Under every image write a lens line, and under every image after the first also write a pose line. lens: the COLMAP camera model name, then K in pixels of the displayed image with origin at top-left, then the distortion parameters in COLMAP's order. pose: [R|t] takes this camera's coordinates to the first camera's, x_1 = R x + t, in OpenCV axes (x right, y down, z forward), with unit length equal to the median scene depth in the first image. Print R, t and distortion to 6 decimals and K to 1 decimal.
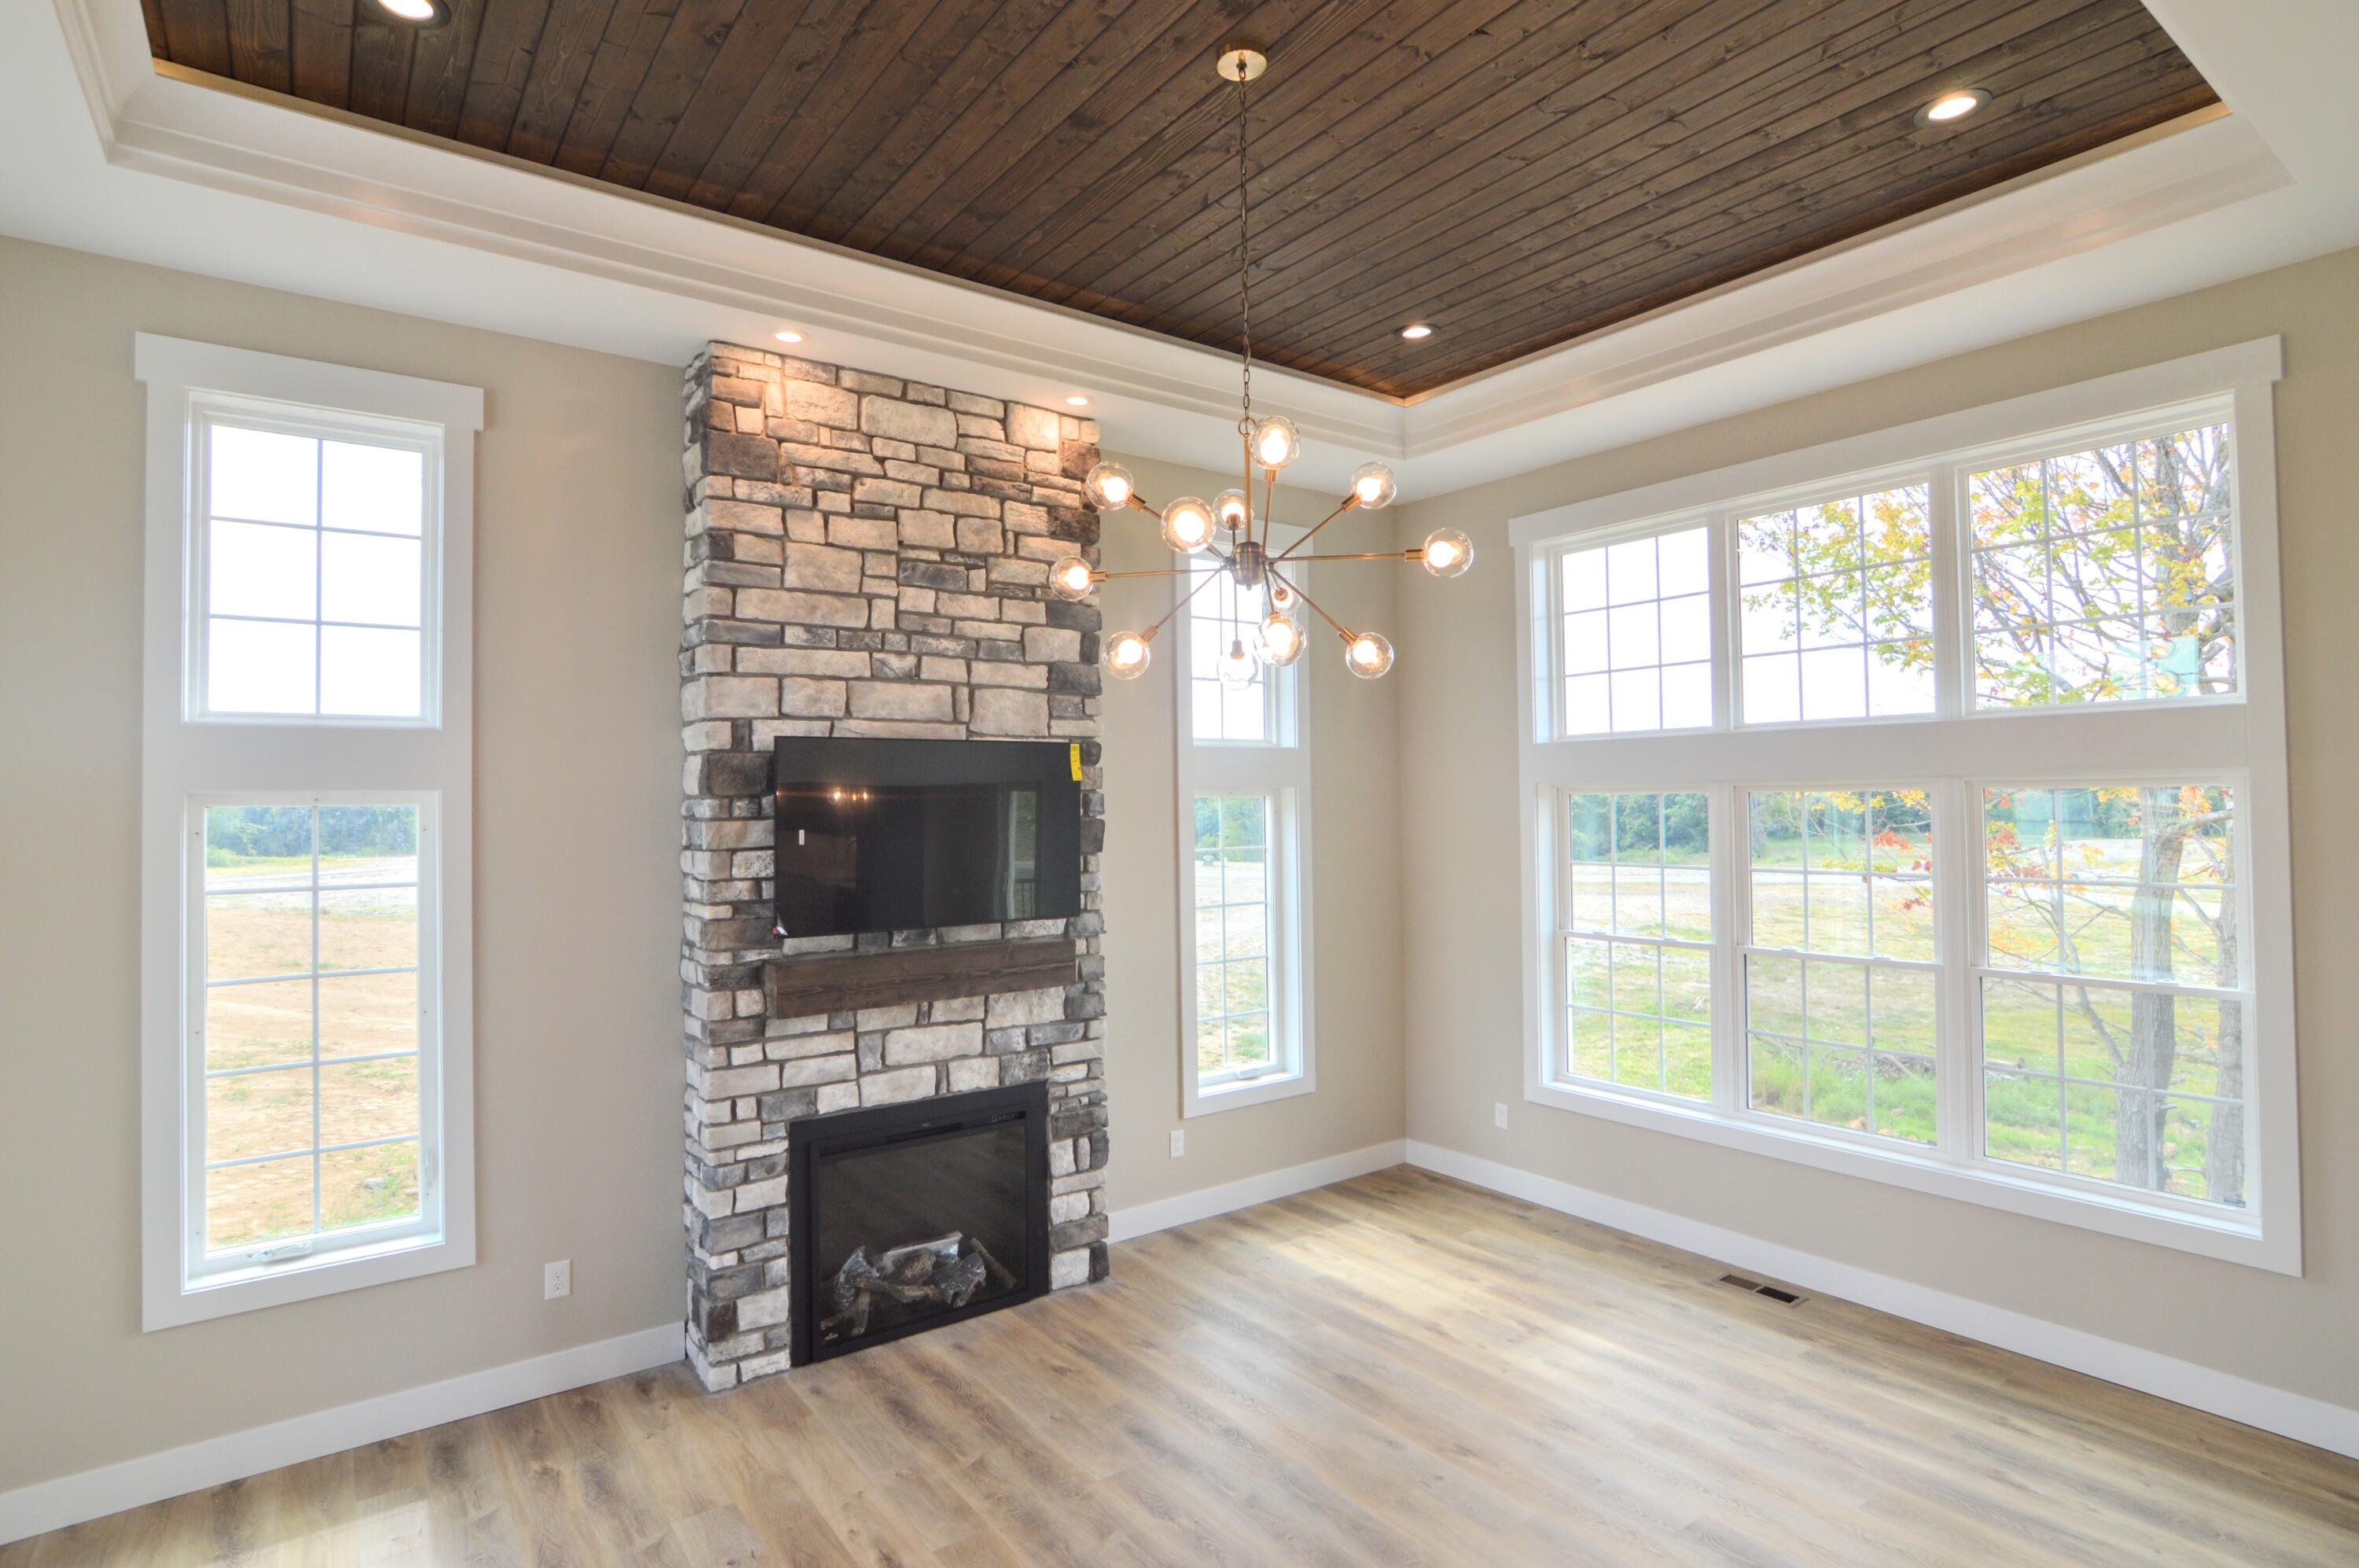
lens RADIAL K [[1183.0, 0, 1181.4], [0, 1183.0, 747.5], [0, 0, 1]] dist [-0.025831, 0.005231]
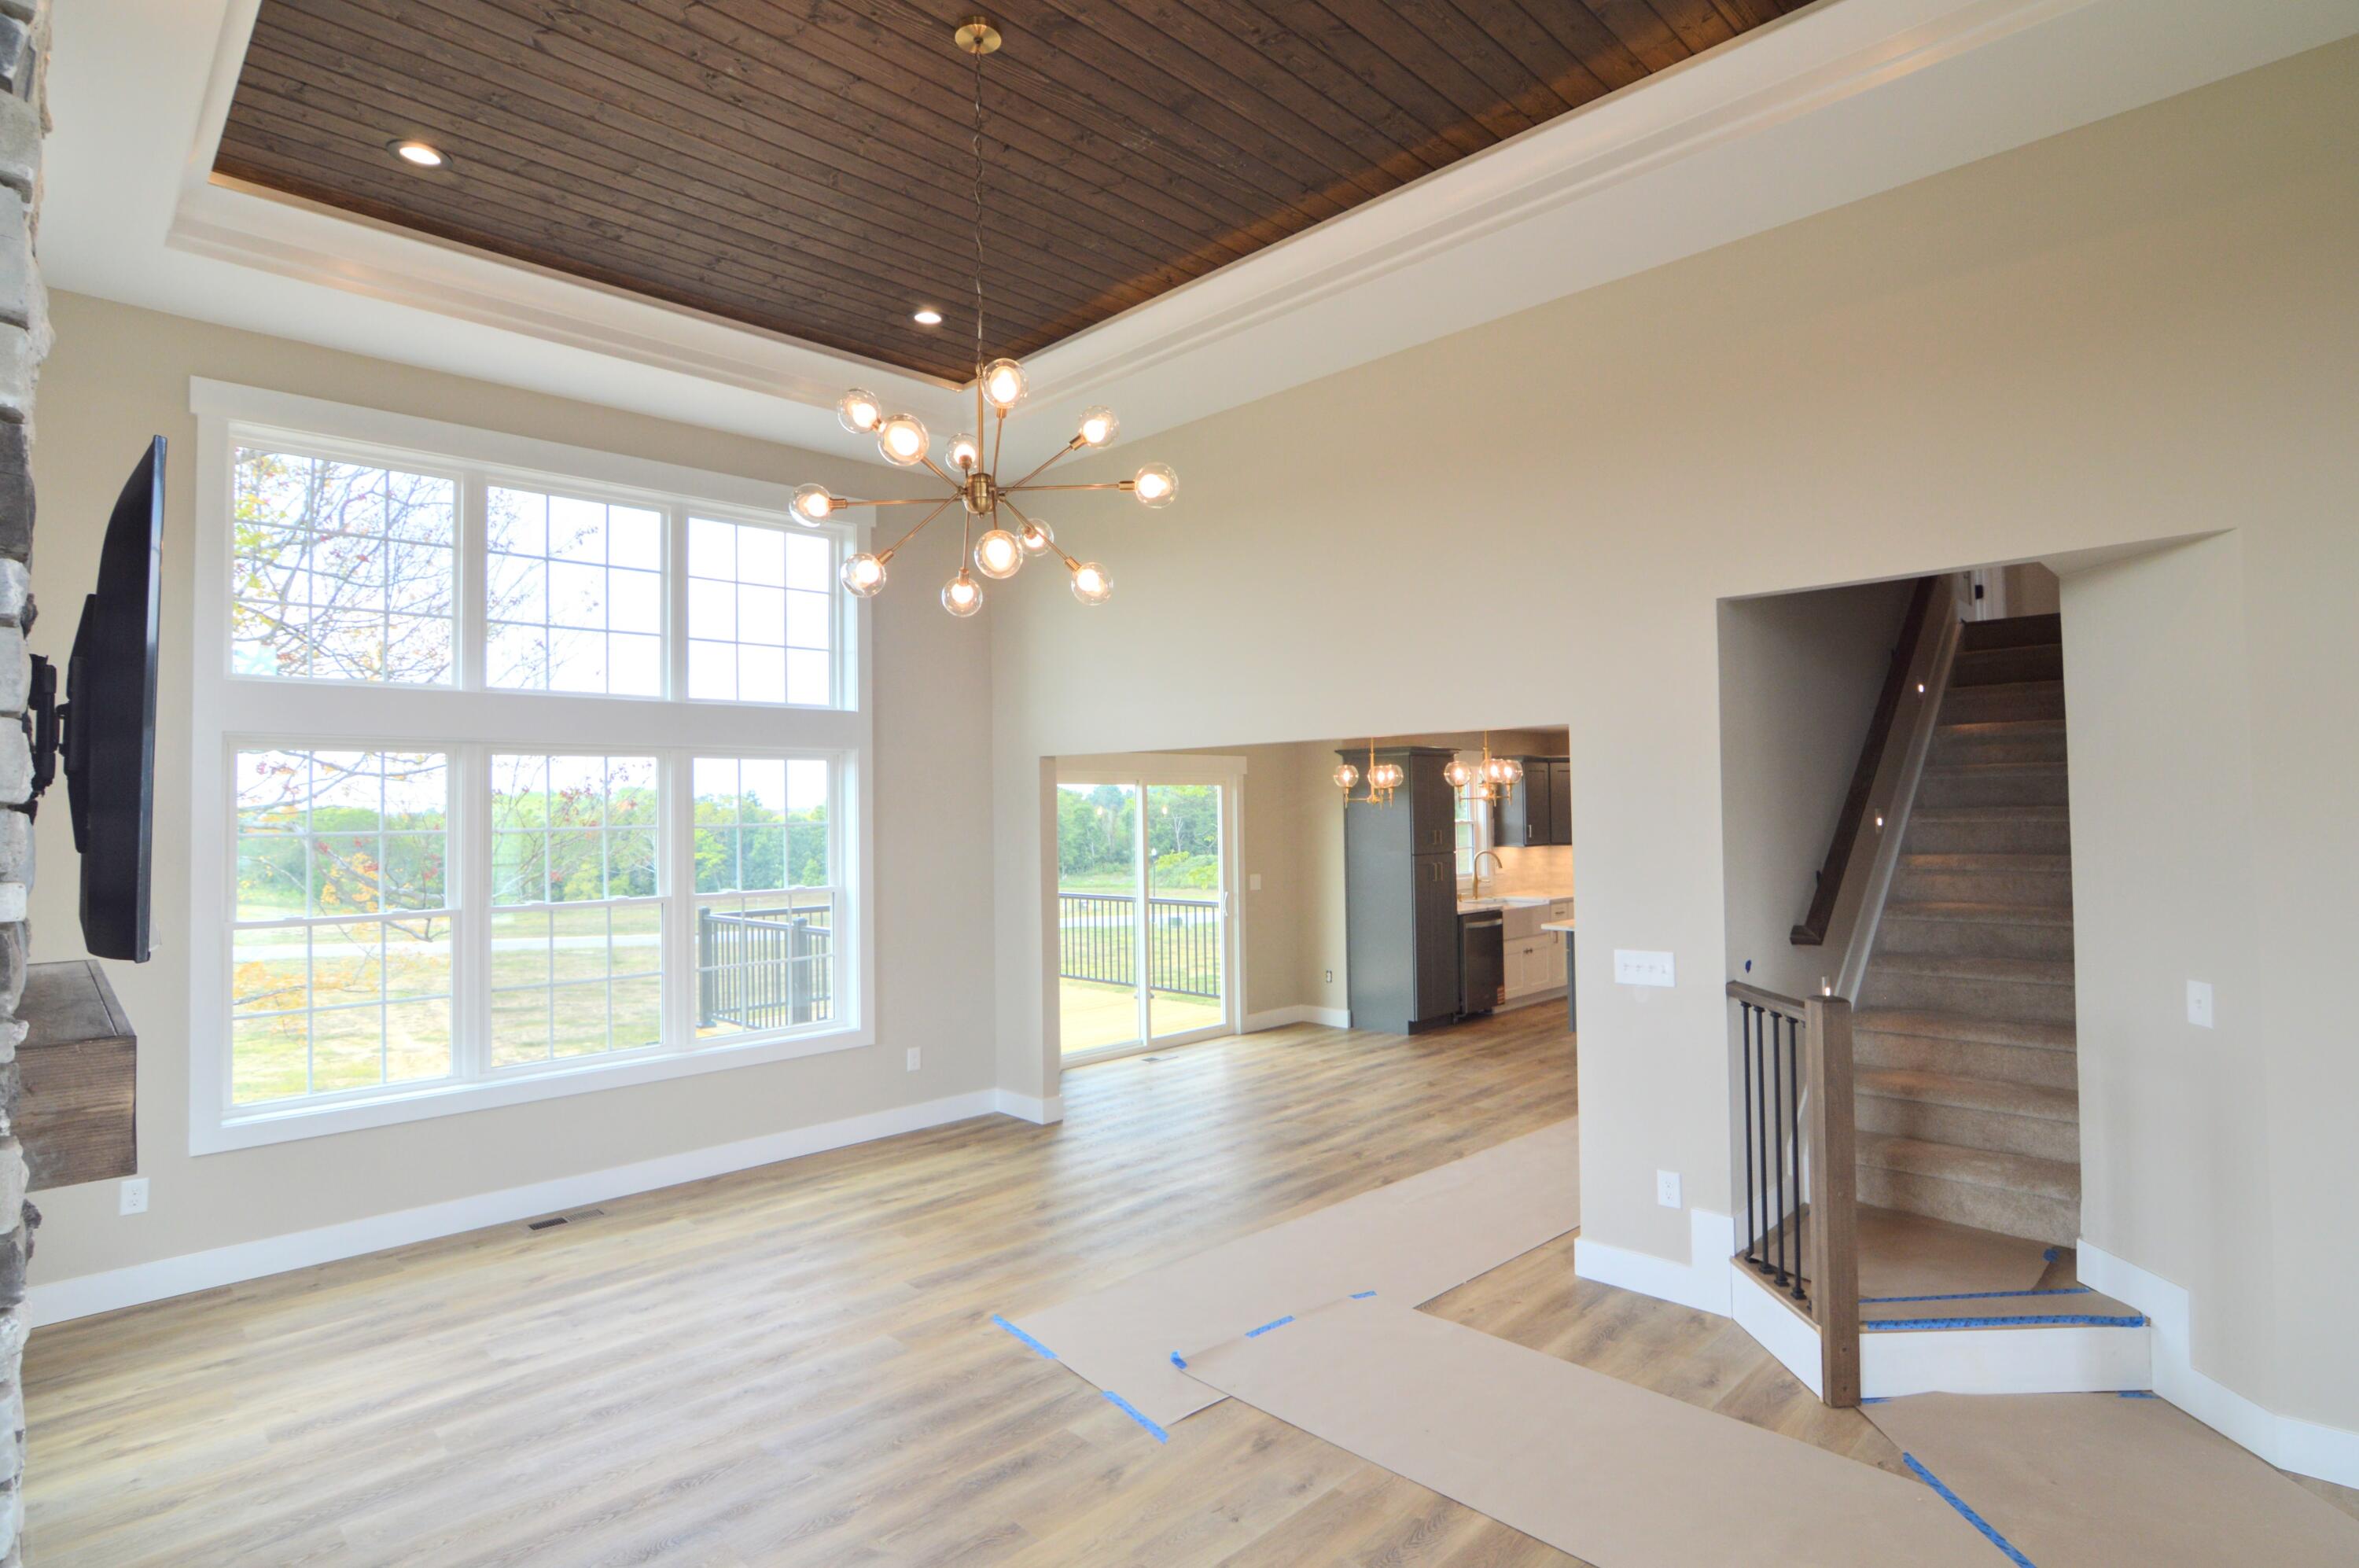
lens RADIAL K [[1183.0, 0, 1130.1], [0, 1183.0, 777.1], [0, 0, 1]] dist [-0.025831, 0.005231]
pose [[-0.105349, 0.038007, 0.993709, -0.693634], [-0.027603, 0.998773, -0.041127, 0.095635], [-0.994052, -0.031762, -0.104171, 0.663548]]
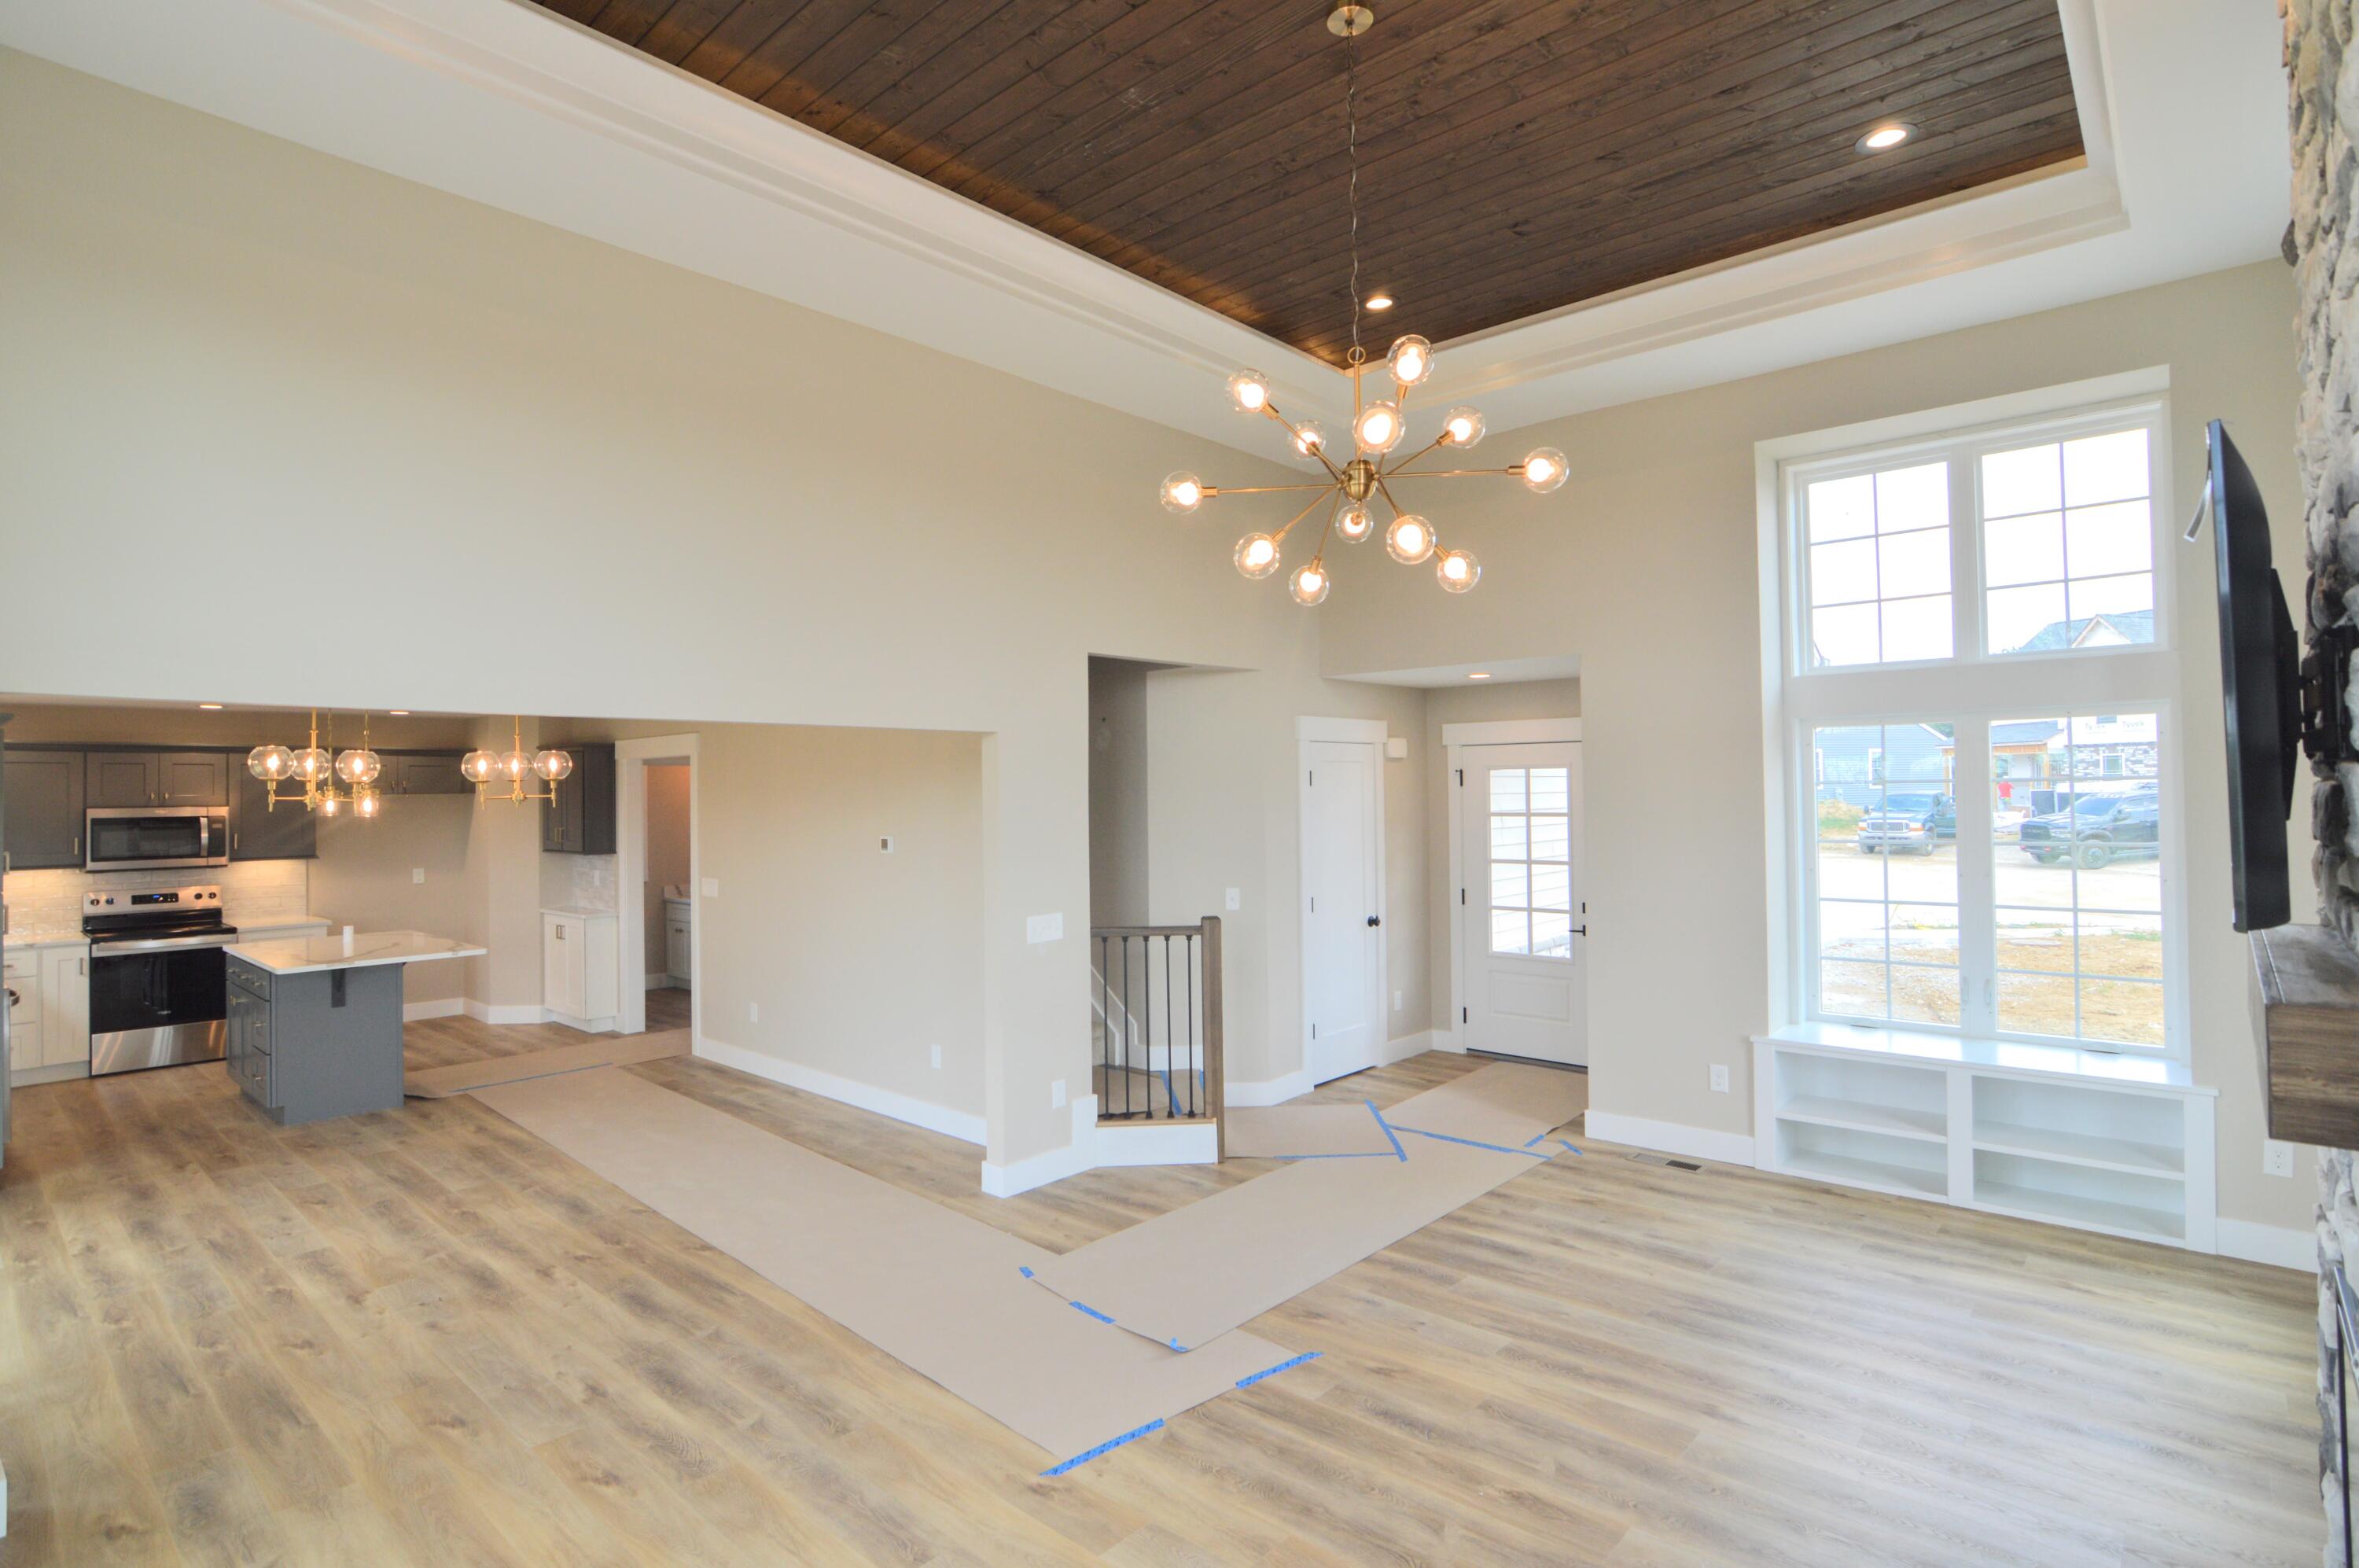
lens RADIAL K [[1183.0, 0, 1181.9], [0, 1183.0, 772.6], [0, 0, 1]] dist [-0.025831, 0.005231]
pose [[-0.981211, 0.017848, -0.192113, 0.283221], [0.029845, 0.997768, -0.059735, 0.116226], [0.190618, -0.064346, -0.979553, 1.363808]]
